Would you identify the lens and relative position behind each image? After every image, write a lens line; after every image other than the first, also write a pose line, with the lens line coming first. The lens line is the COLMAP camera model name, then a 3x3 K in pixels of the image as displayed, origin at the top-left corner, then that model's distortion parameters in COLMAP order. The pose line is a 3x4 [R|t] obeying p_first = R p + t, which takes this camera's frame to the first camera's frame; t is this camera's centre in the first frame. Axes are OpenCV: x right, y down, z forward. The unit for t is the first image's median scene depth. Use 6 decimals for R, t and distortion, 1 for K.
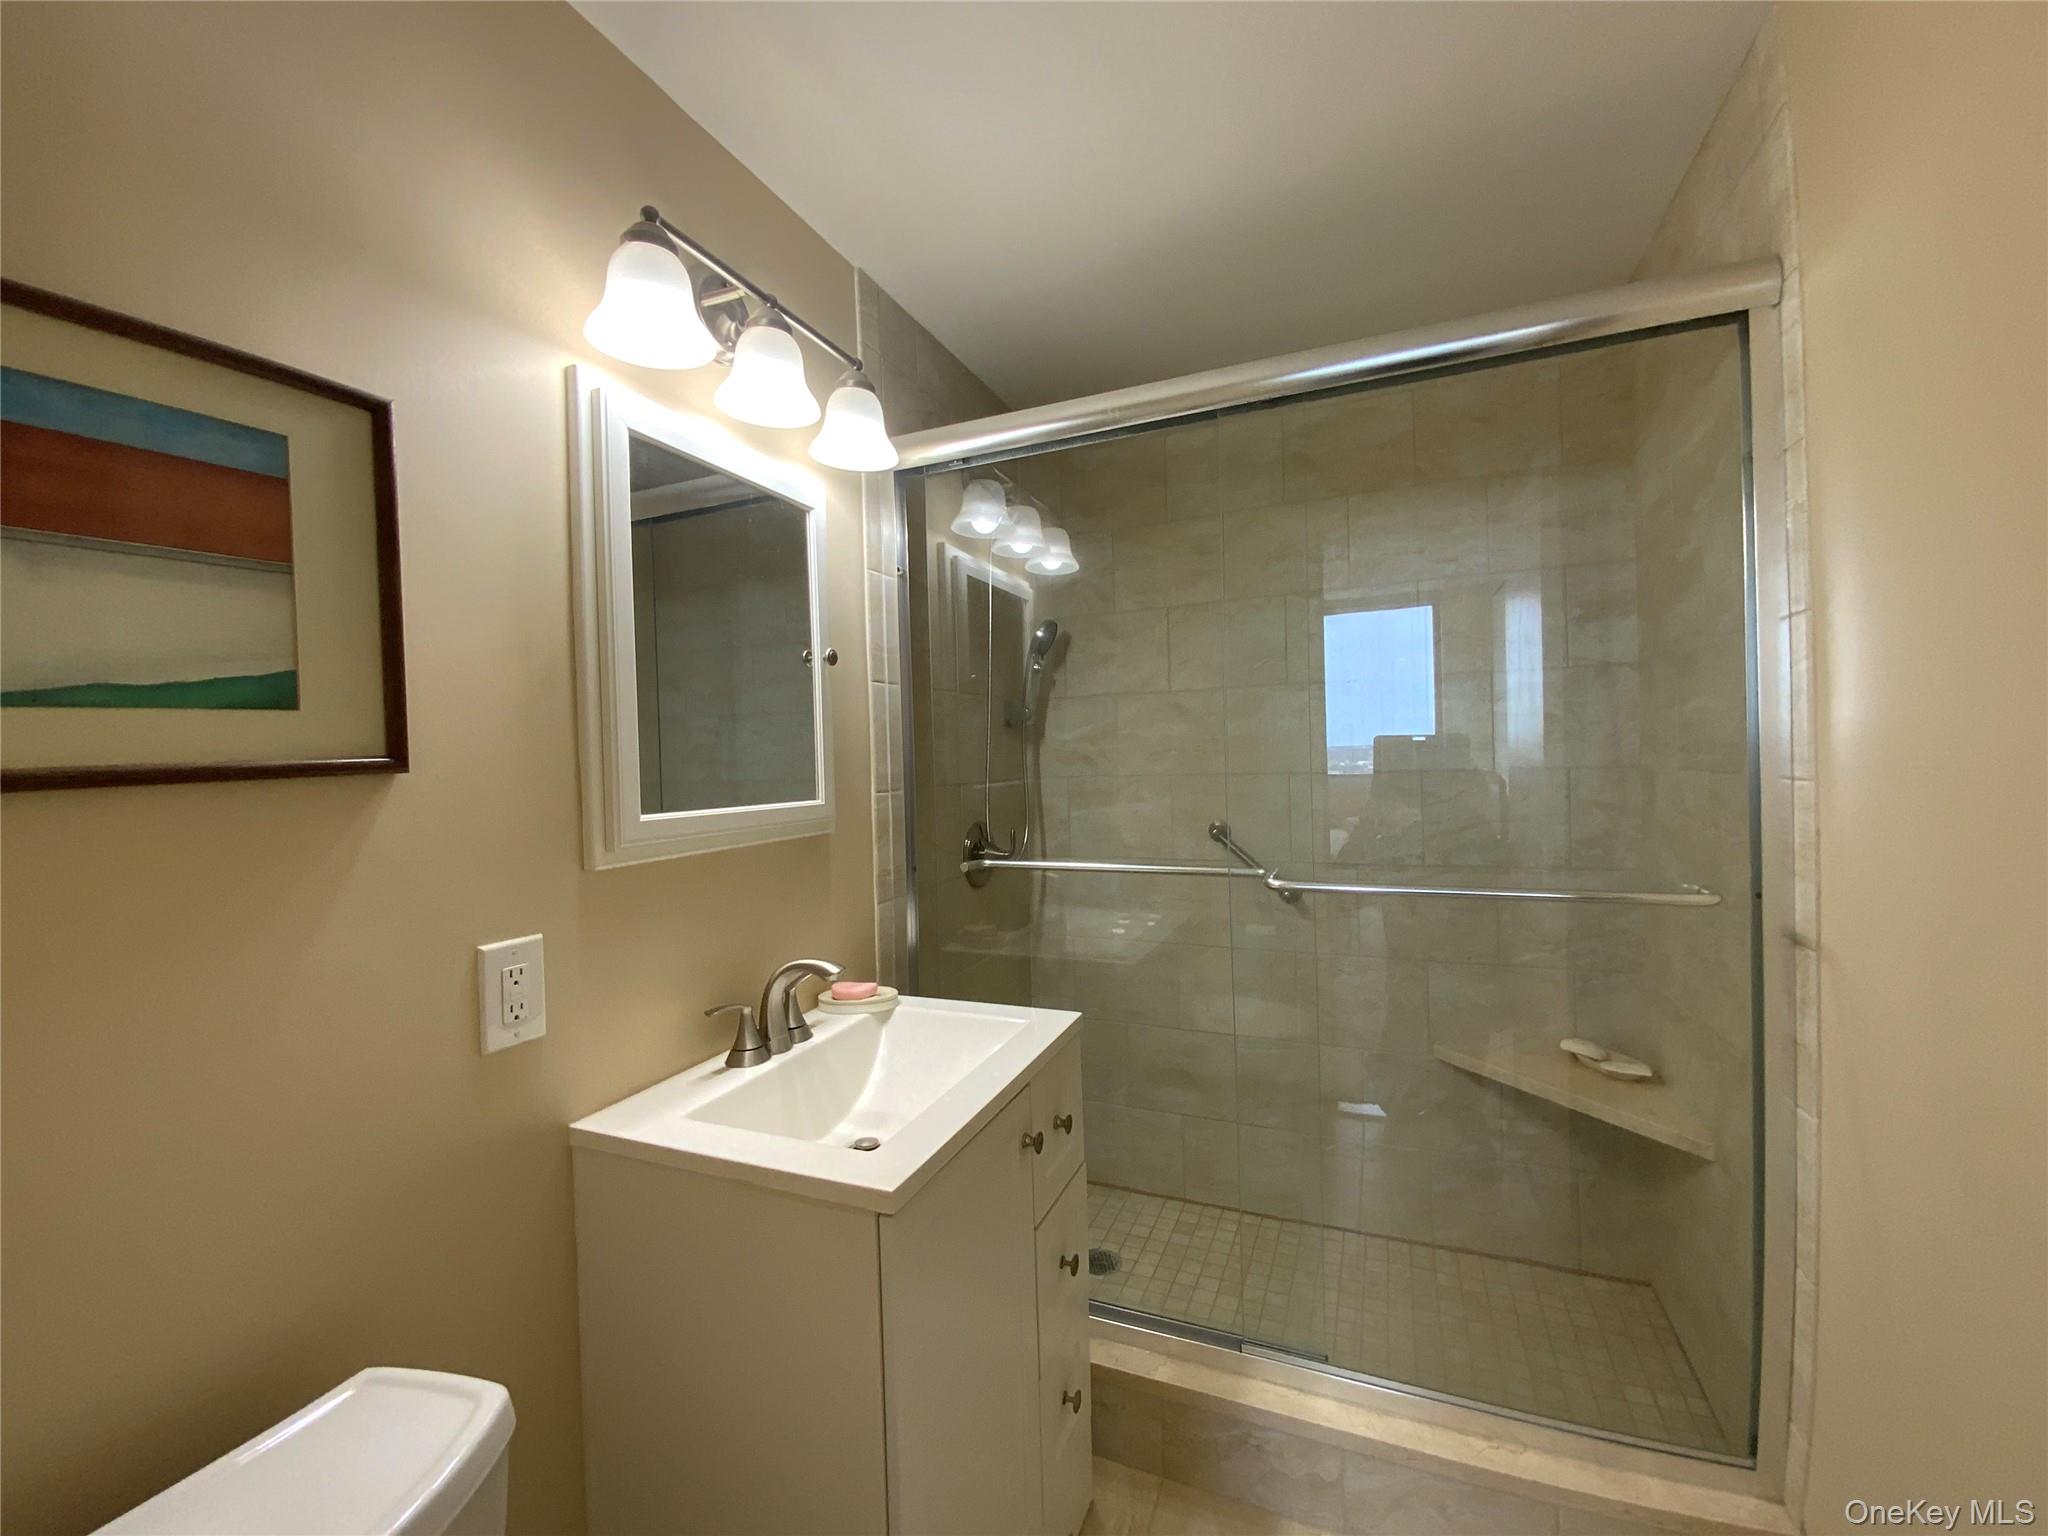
lens RADIAL K [[829.2, 0, 1025.9], [0, 829.2, 760.9], [0, 0, 1]] dist [0.002759, -0.009043]
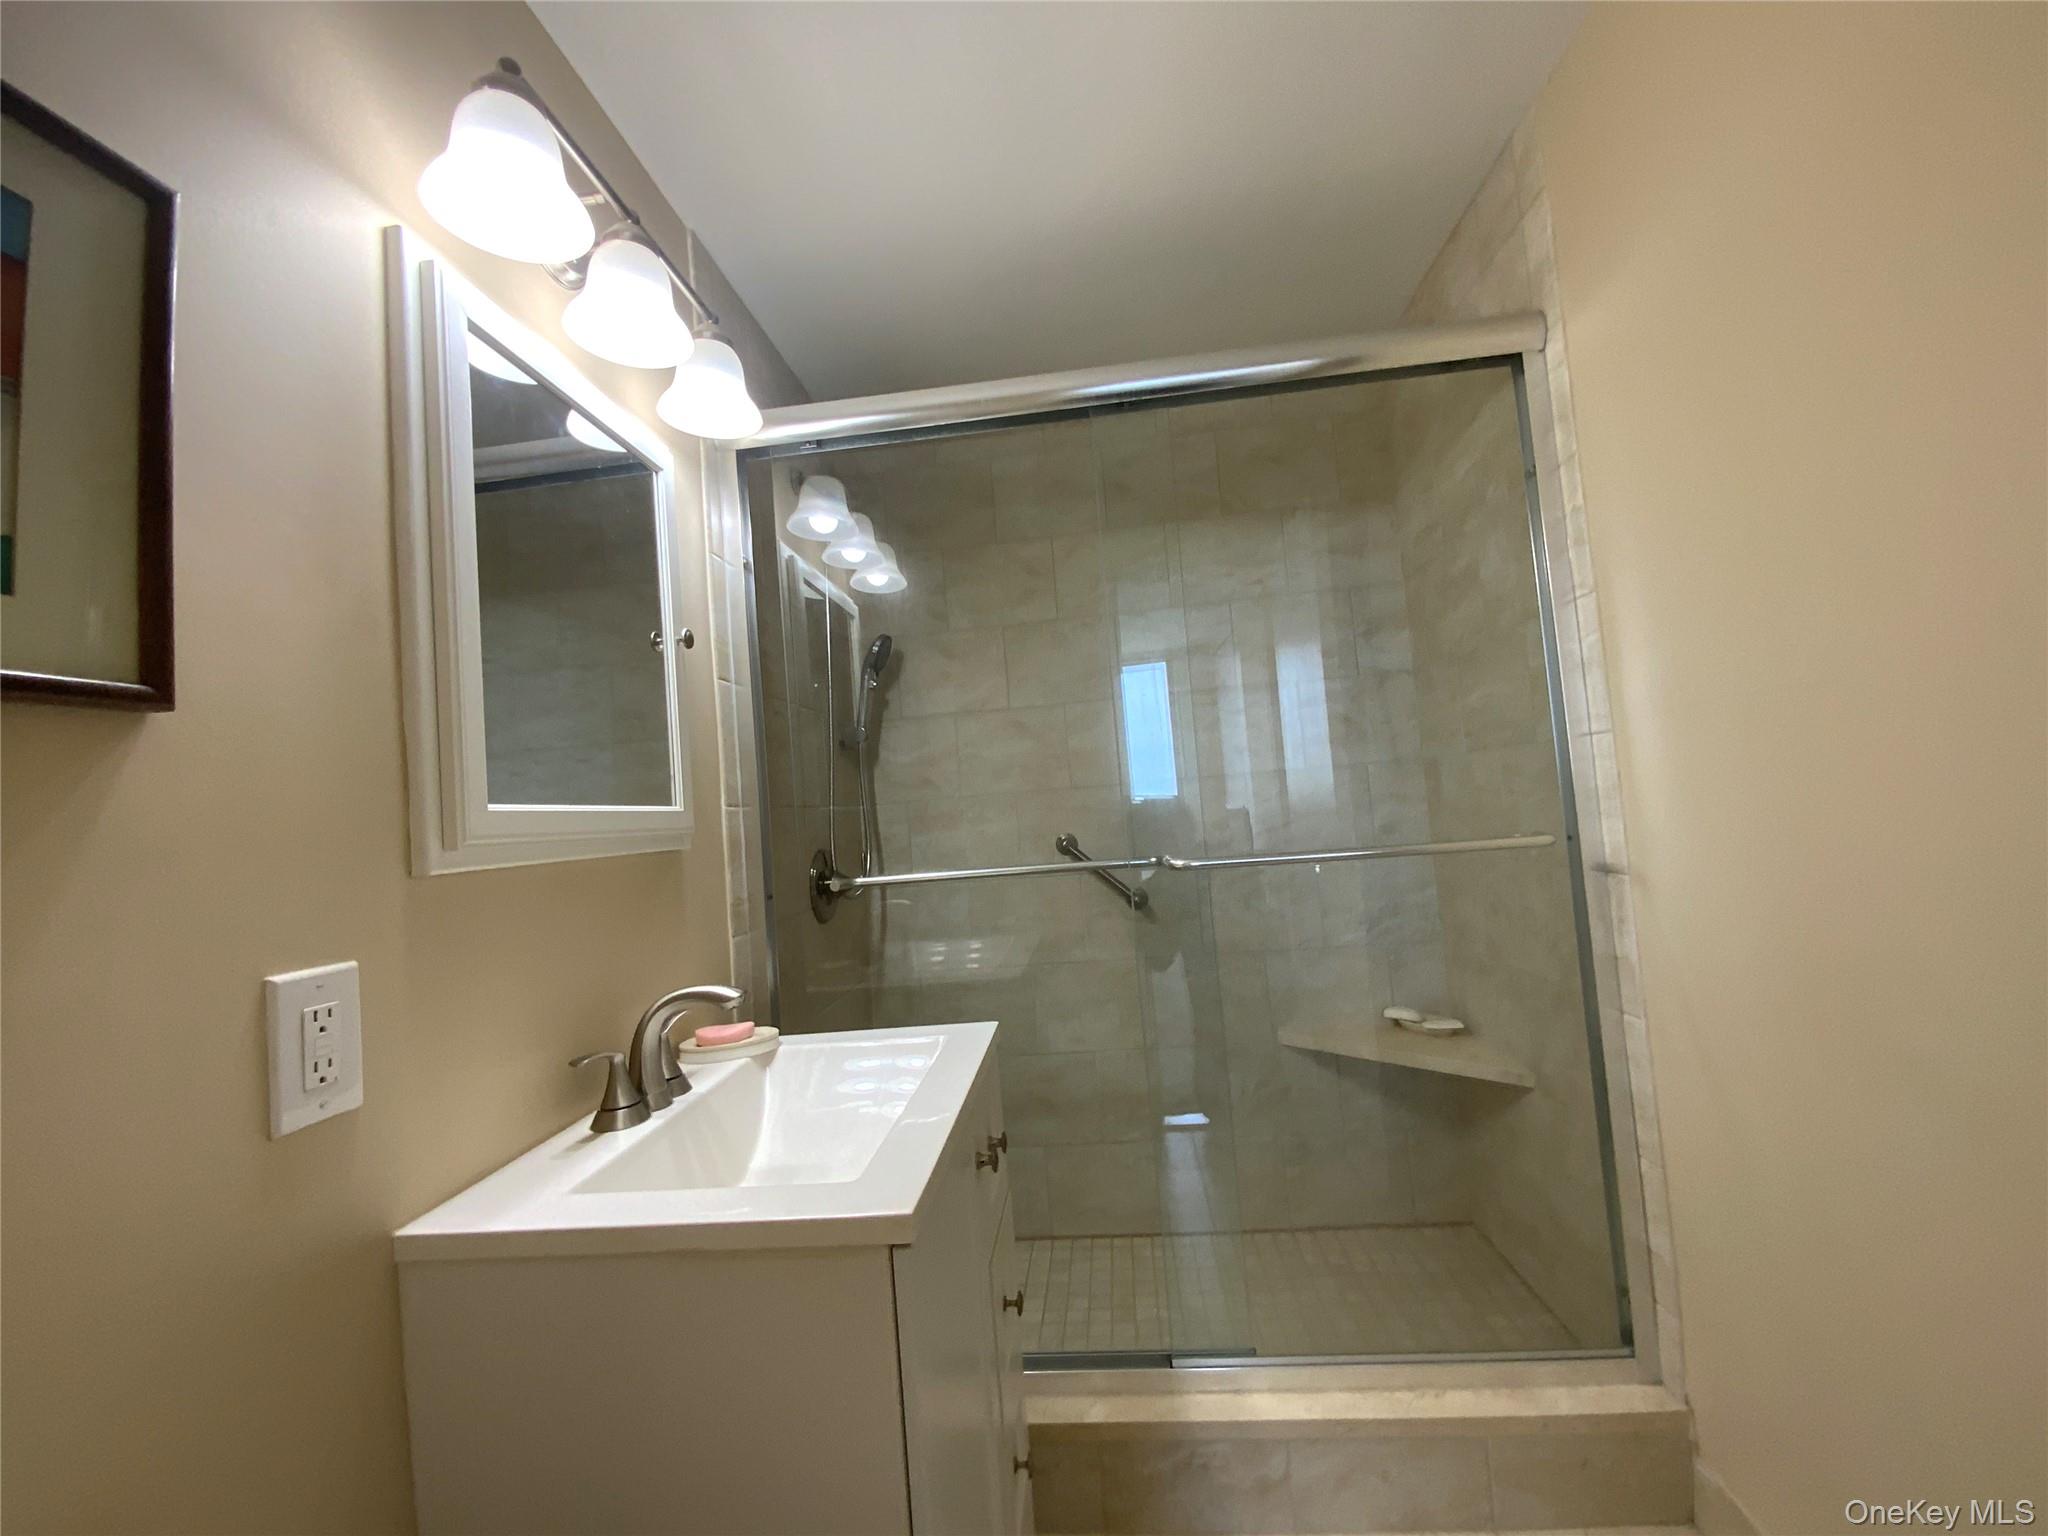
lens RADIAL K [[829.2, 0, 1026.9], [0, 829.2, 763.2], [0, 0, 1]] dist [0.002759, -0.009043]
pose [[0.952276, -0.030240, 0.303737, -0.172253], [0.054443, 0.995951, -0.071534, 0.085994], [-0.300344, 0.084656, 0.950067, 0.093252]]
